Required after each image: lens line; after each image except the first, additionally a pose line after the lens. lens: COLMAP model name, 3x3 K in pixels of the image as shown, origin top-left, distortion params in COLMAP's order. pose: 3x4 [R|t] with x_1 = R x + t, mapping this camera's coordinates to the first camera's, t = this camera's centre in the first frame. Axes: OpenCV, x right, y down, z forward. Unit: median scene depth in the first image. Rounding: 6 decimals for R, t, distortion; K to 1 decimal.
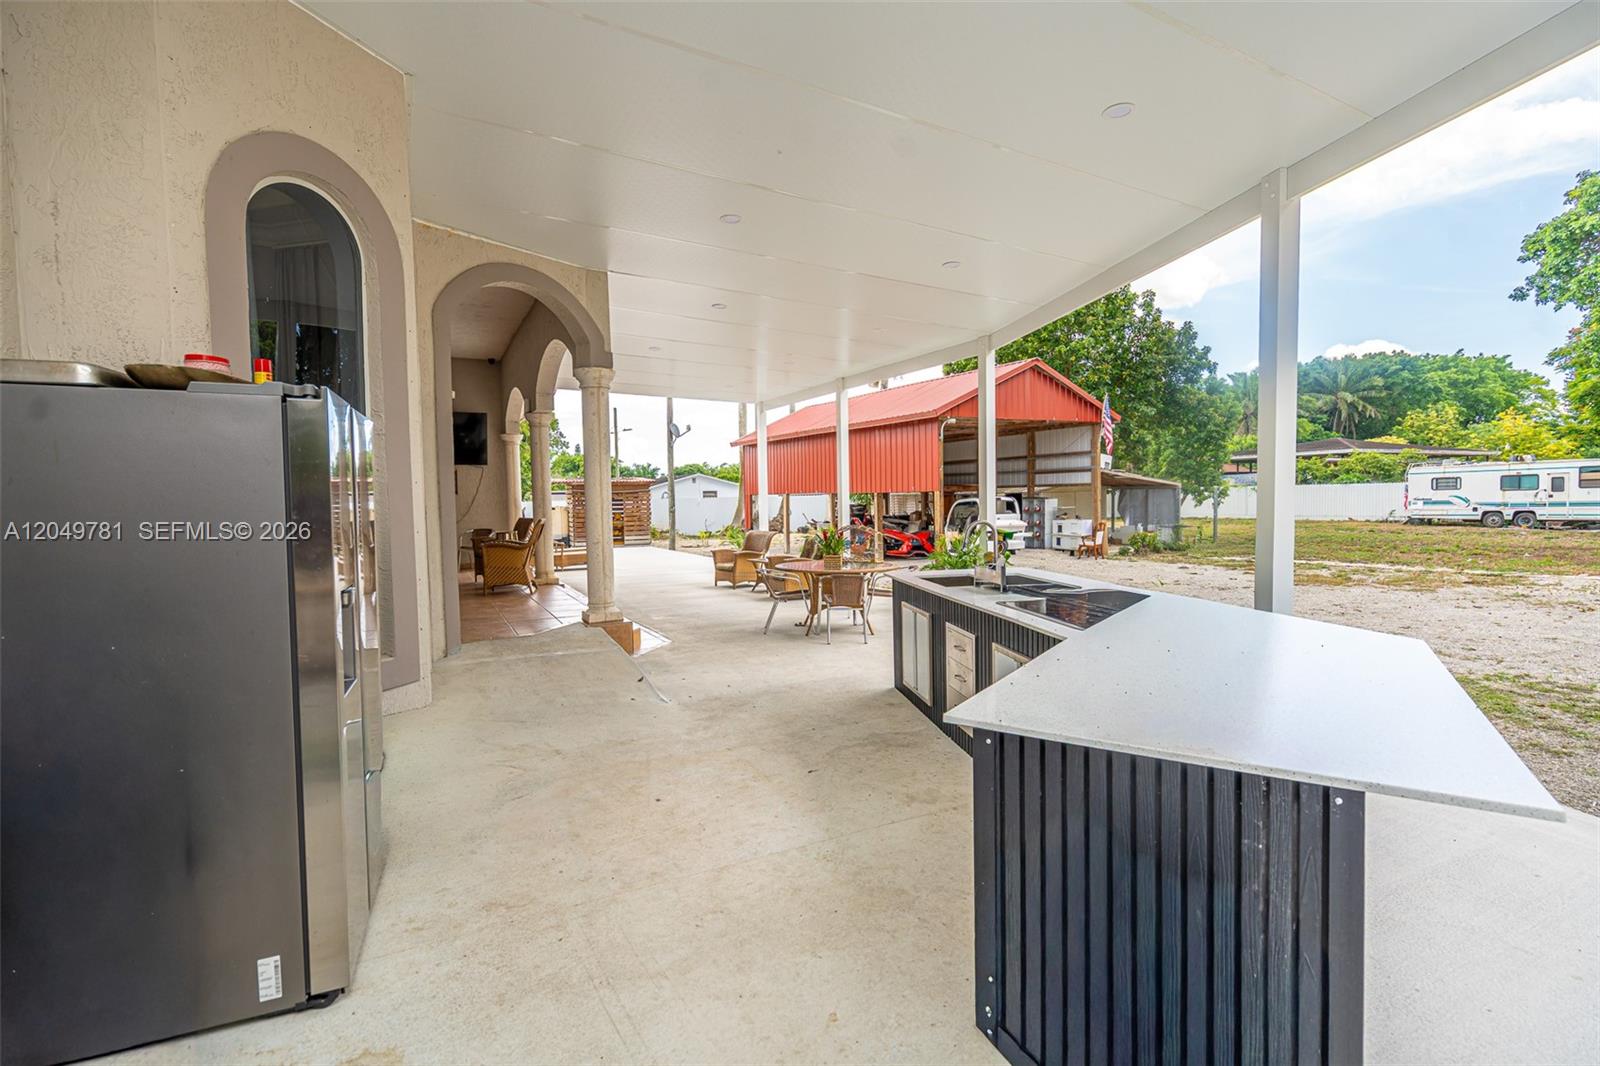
lens RADIAL K [[723.0, 0, 799.1], [0, 723.0, 531.7], [0, 0, 1]] dist [-0.002314, 0.003505]
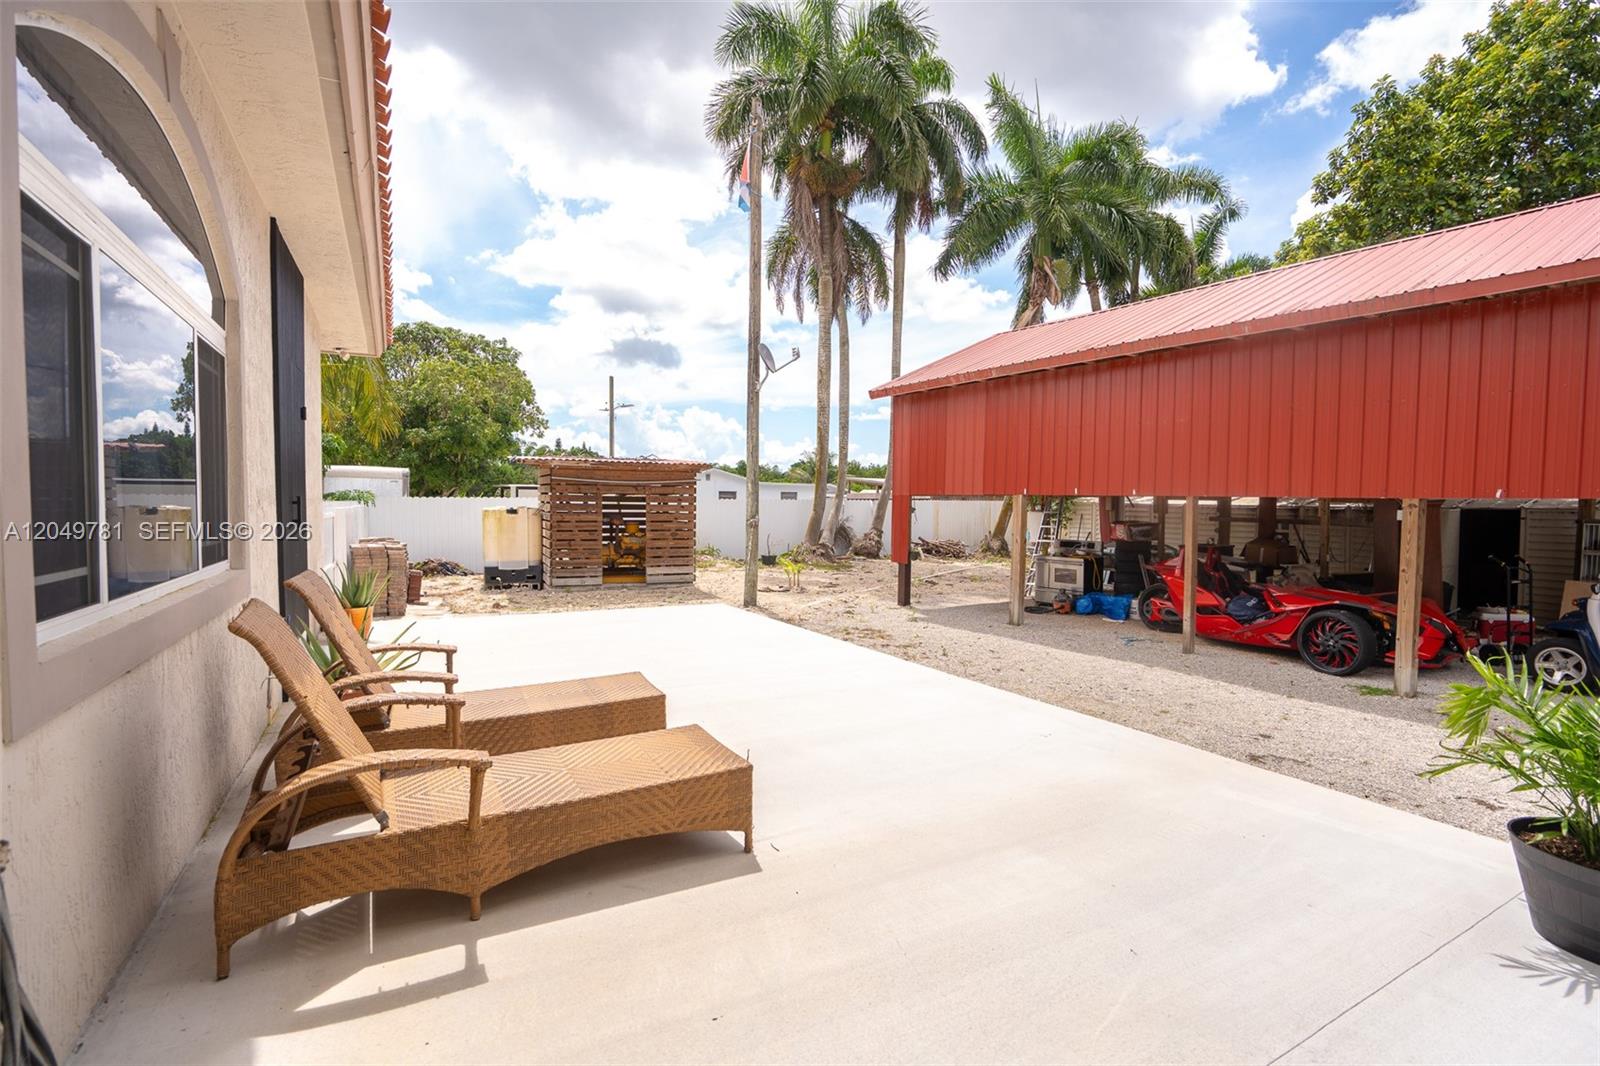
lens RADIAL K [[723.0, 0, 805.1], [0, 723.0, 538.7], [0, 0, 1]] dist [-0.002314, 0.003505]
pose [[0.998986, 0.027422, 0.035707, -0.188808], [-0.027490, 0.999621, 0.001425, -0.024353], [-0.035655, -0.002405, 0.999361, 0.610359]]
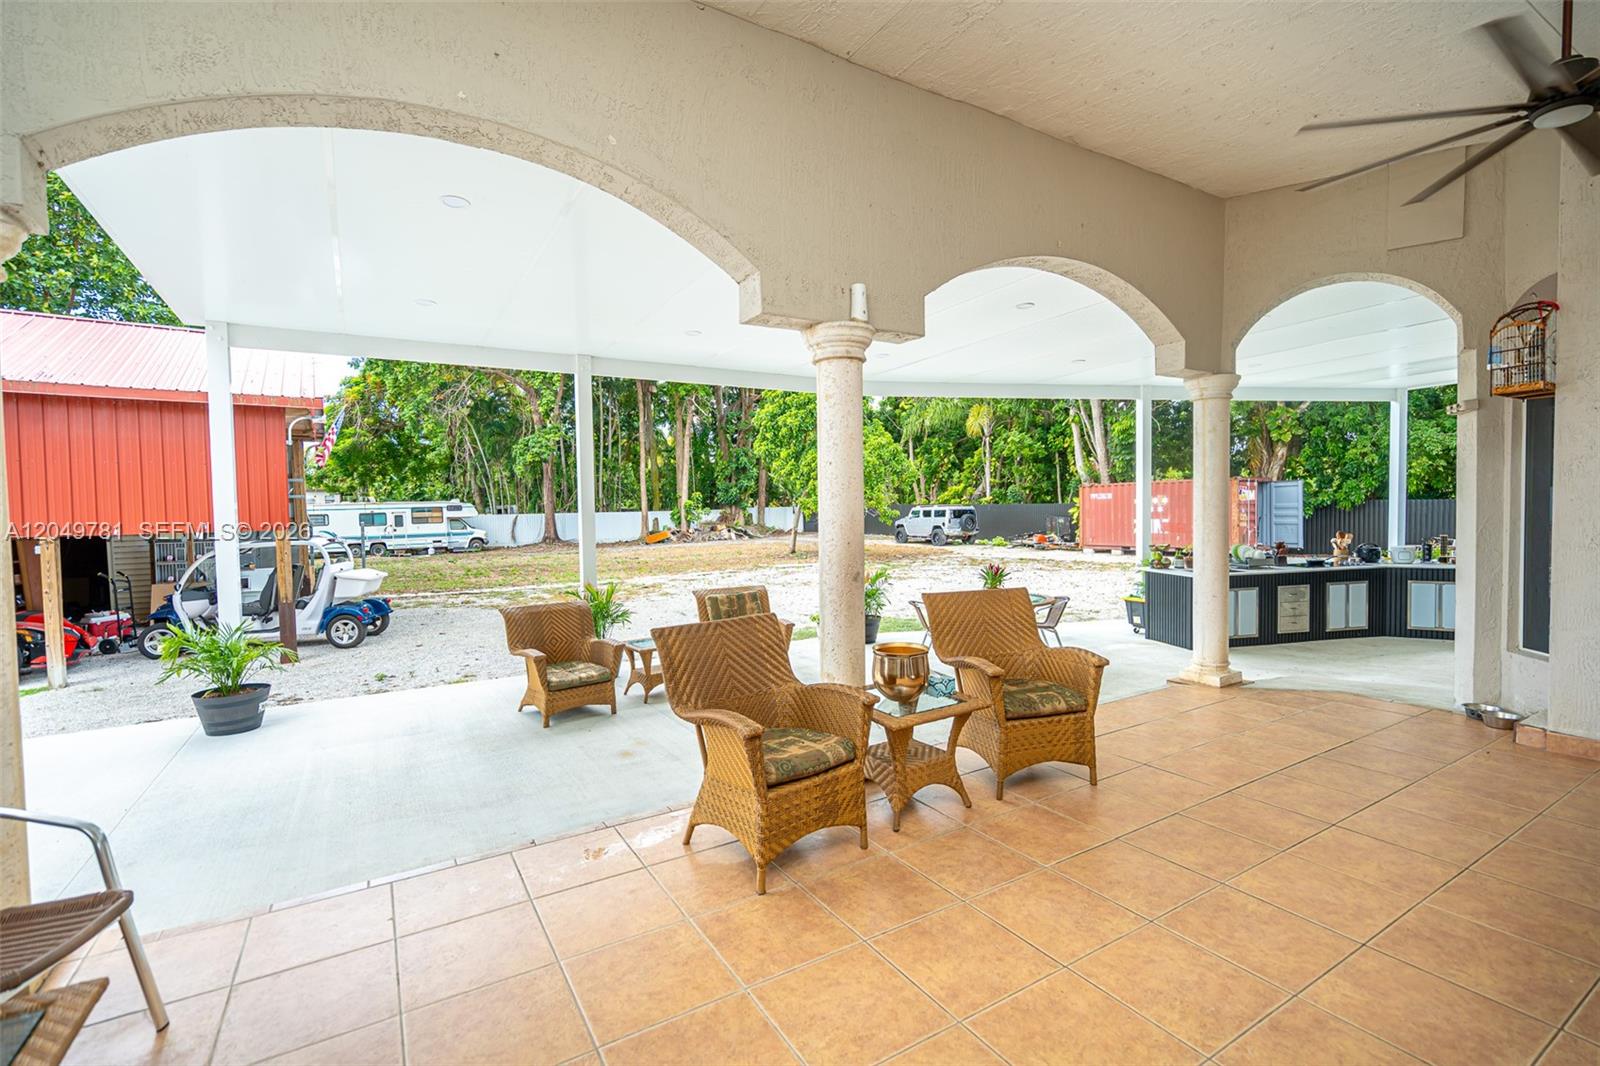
lens RADIAL K [[710.6, 0, 802.4], [0, 710.6, 532.6], [0, 0, 1]] dist [0.001447, -0.000055]
pose [[-0.054184, -0.015406, 0.998412, -0.354730], [0.065053, 0.997702, 0.018926, -0.031108], [-0.996410, 0.065975, -0.053057, 0.502098]]
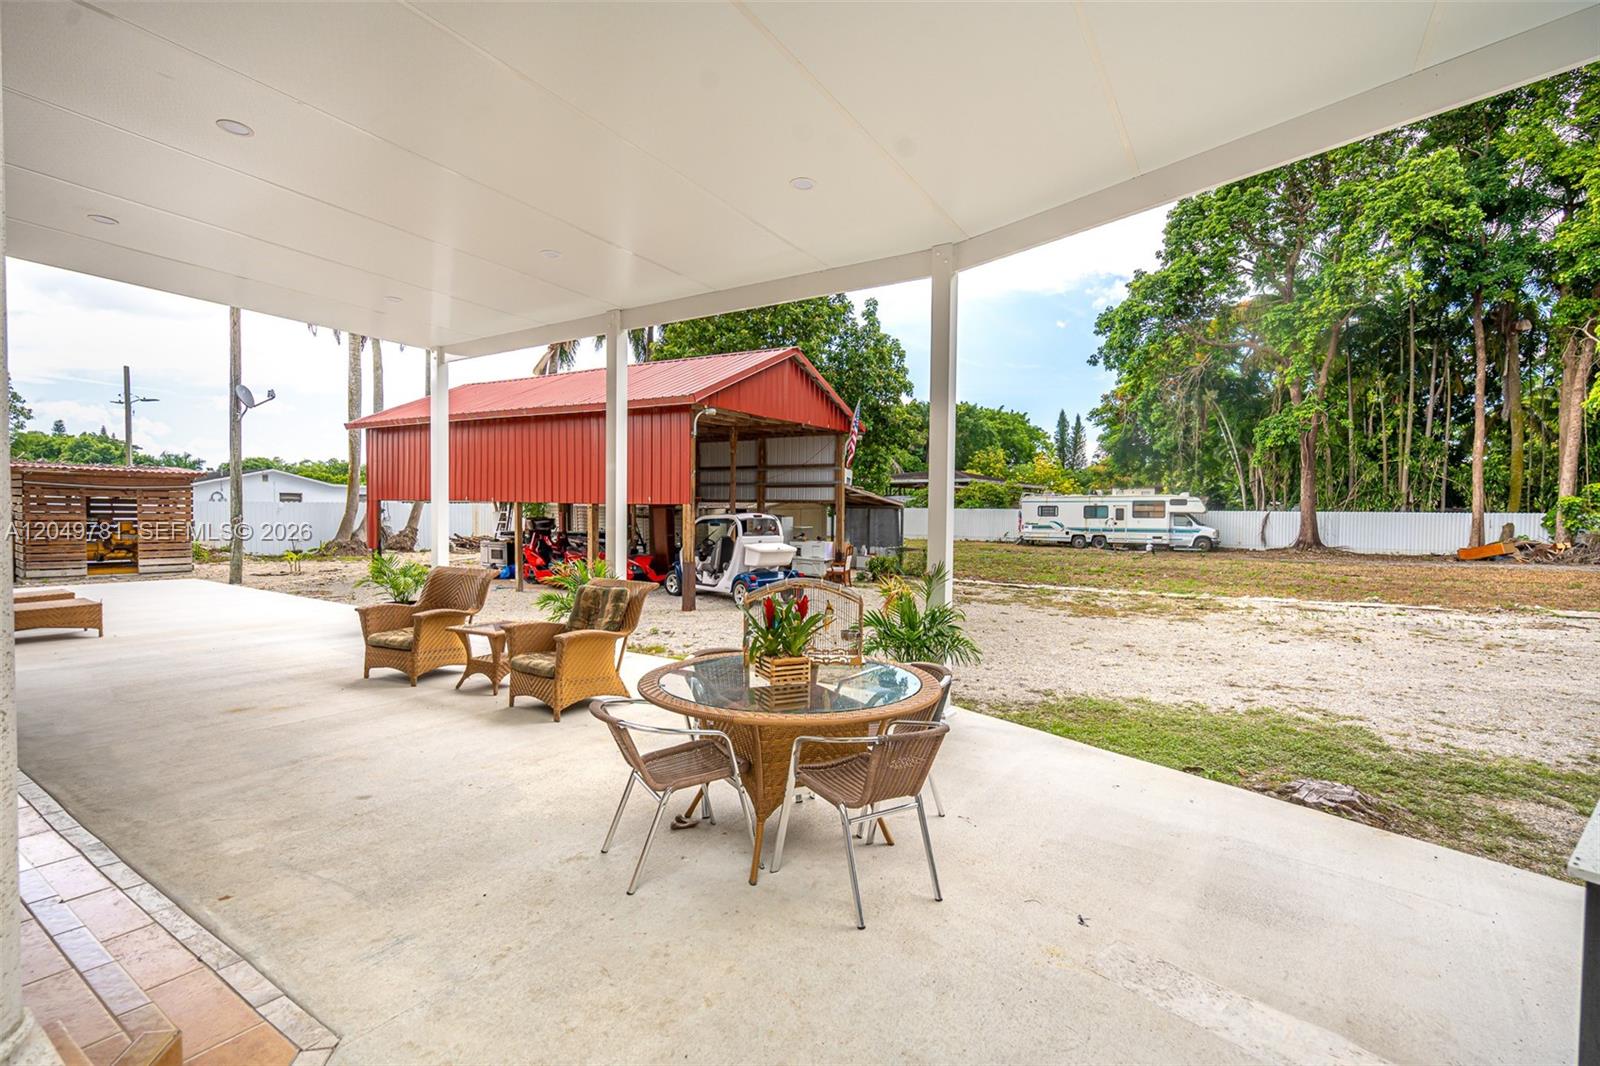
lens RADIAL K [[723.0, 0, 799.6], [0, 723.0, 532.1], [0, 0, 1]] dist [-0.002314, 0.003505]
pose [[0.877371, 0.013537, 0.479622, -0.054165], [-0.005146, 0.999810, -0.018806, -0.011397], [-0.479786, 0.014032, 0.877273, 0.238807]]
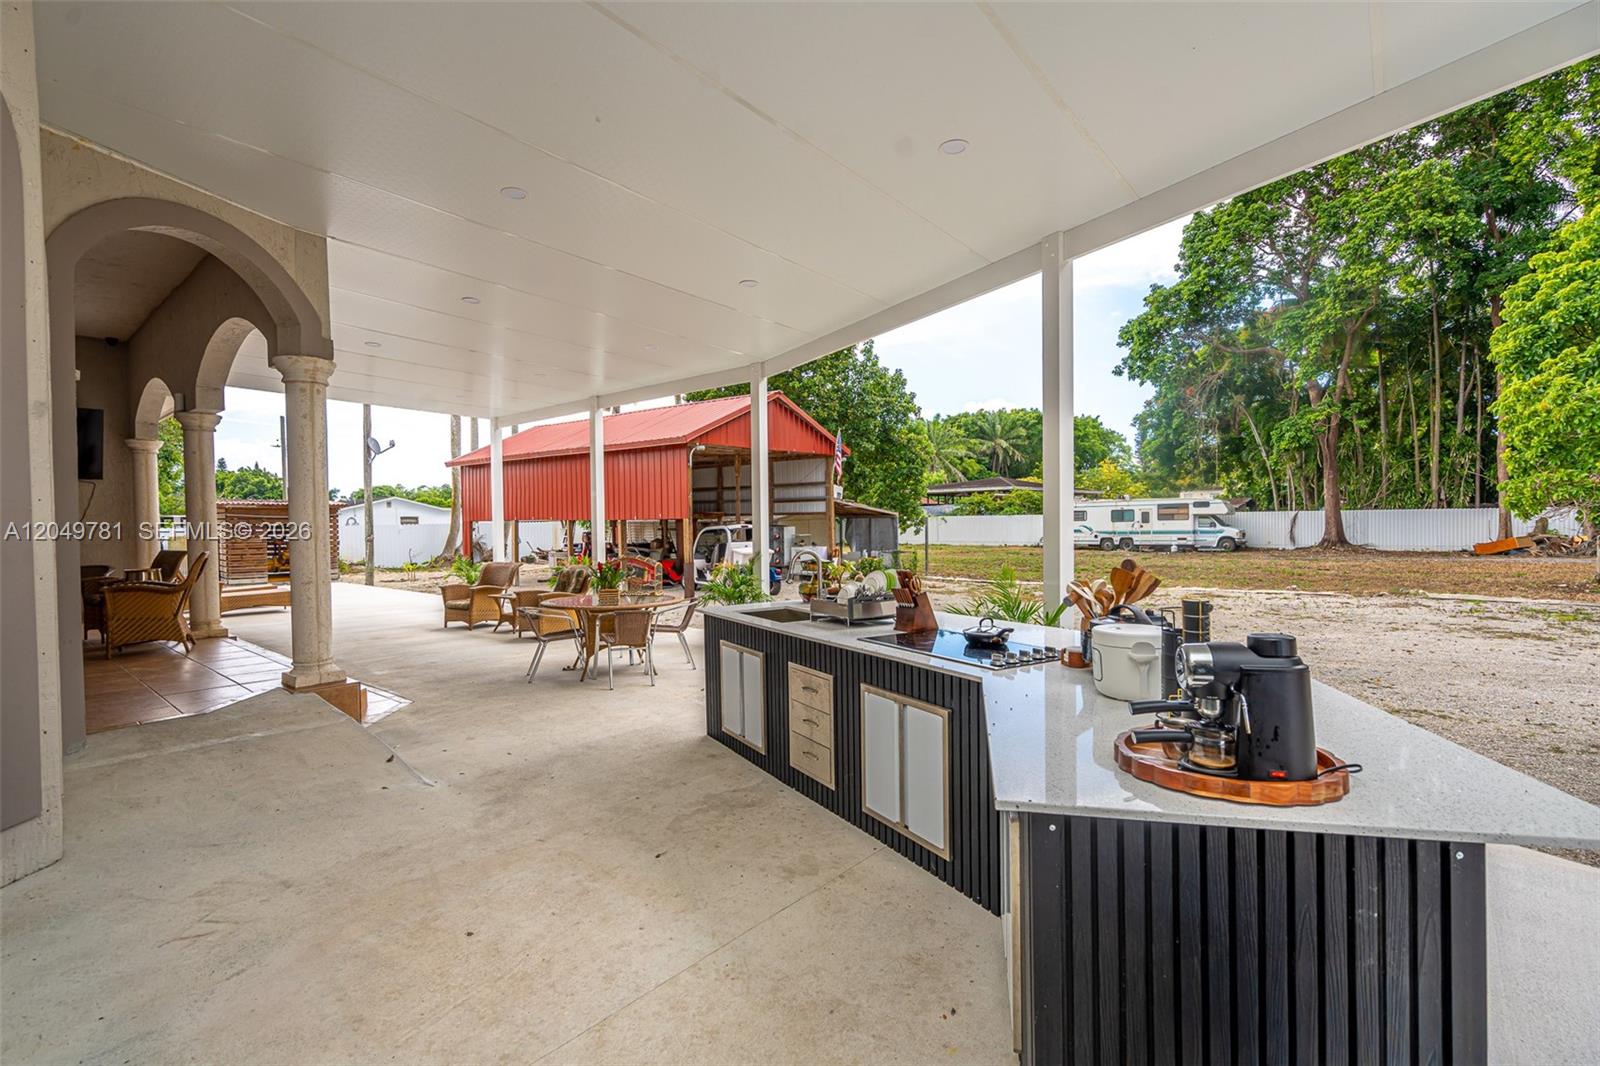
lens RADIAL K [[723.0, 0, 799.0], [0, 723.0, 534.6], [0, 0, 1]] dist [-0.002314, 0.003505]
pose [[0.928907, -0.000316, 0.370313, -0.025192], [0.012984, 0.999413, -0.031718, -0.001373], [-0.370086, 0.034272, 0.928365, 0.028605]]
